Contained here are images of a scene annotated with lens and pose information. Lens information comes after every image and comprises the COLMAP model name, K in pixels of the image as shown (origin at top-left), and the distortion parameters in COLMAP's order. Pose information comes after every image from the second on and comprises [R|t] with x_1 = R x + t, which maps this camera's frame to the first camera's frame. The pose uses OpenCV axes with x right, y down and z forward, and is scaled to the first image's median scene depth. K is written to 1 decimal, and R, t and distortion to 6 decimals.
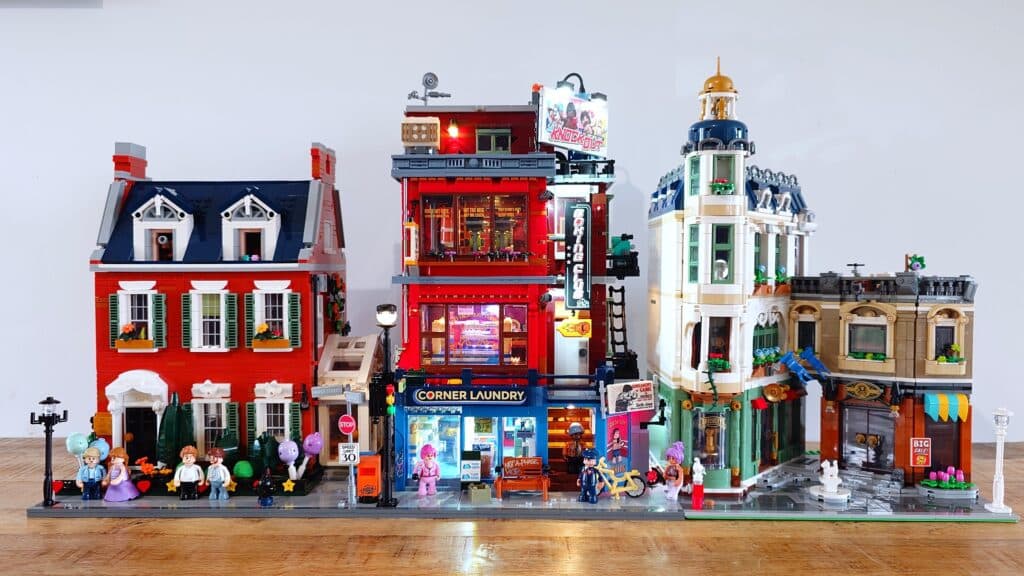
lens RADIAL K [[883.6, 0, 521.2], [0, 883.6, 286.5], [0, 0, 1]] dist [-0.015475, 0.023646]
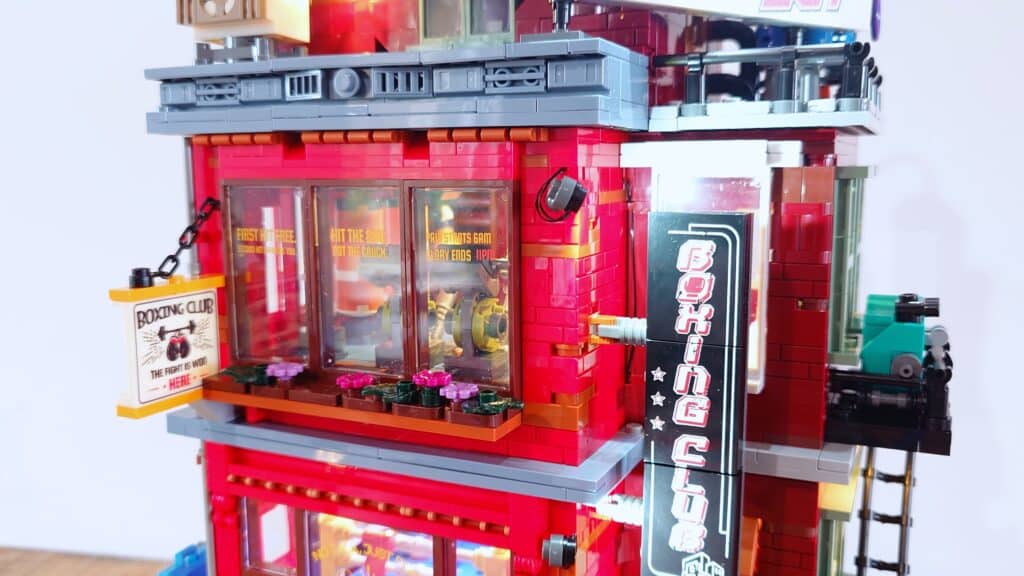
lens RADIAL K [[883.6, 0, 512.8], [0, 883.6, 289.8], [0, 0, 1]] dist [-0.015475, 0.023646]
pose [[0.910993, 0.056676, -0.408509, 0.125713], [0.000551, 0.990345, 0.138627, -0.110391], [0.412422, -0.126513, 0.902166, 0.731339]]
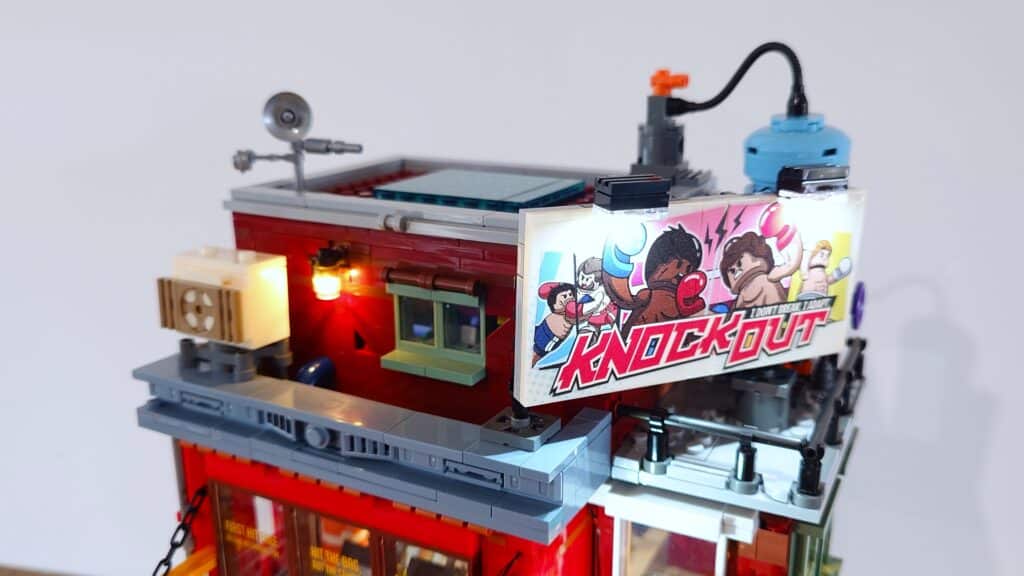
lens RADIAL K [[883.6, 0, 508.9], [0, 883.6, 286.9], [0, 0, 1]] dist [-0.015475, 0.023646]
pose [[0.887350, 0.124593, -0.443945, 0.138933], [0.000223, 0.962685, 0.270623, -0.274086], [0.461097, -0.240237, 0.854211, 0.766012]]
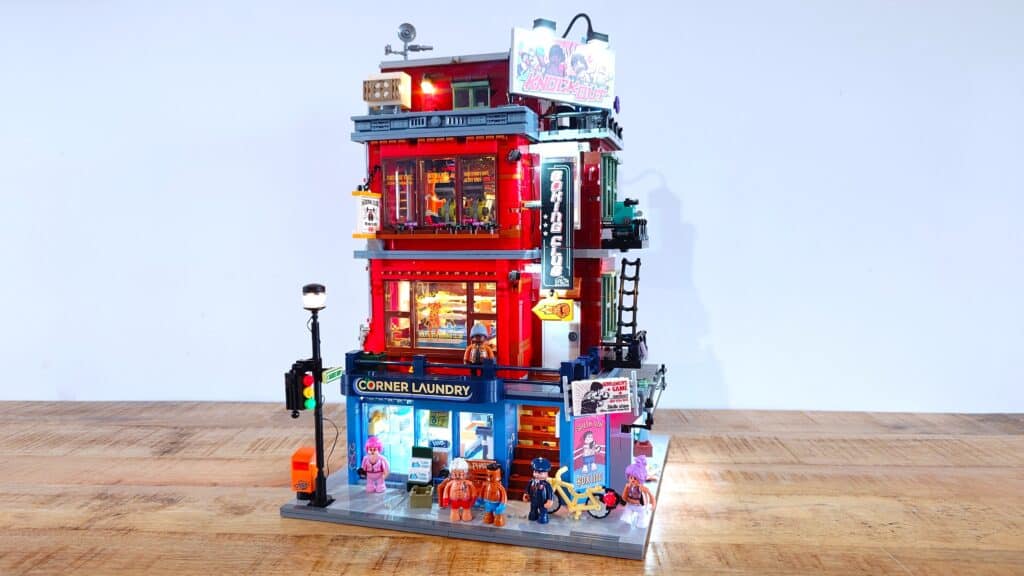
lens RADIAL K [[727.5, 0, 512.9], [0, 727.5, 291.0], [0, 0, 1]] dist [-0.010267, 0.000158]
pose [[0.965192, 0.015046, -0.261111, 0.209410], [0.003396, 0.997539, 0.070035, -0.021610], [0.261522, -0.068484, 0.962765, 0.307882]]
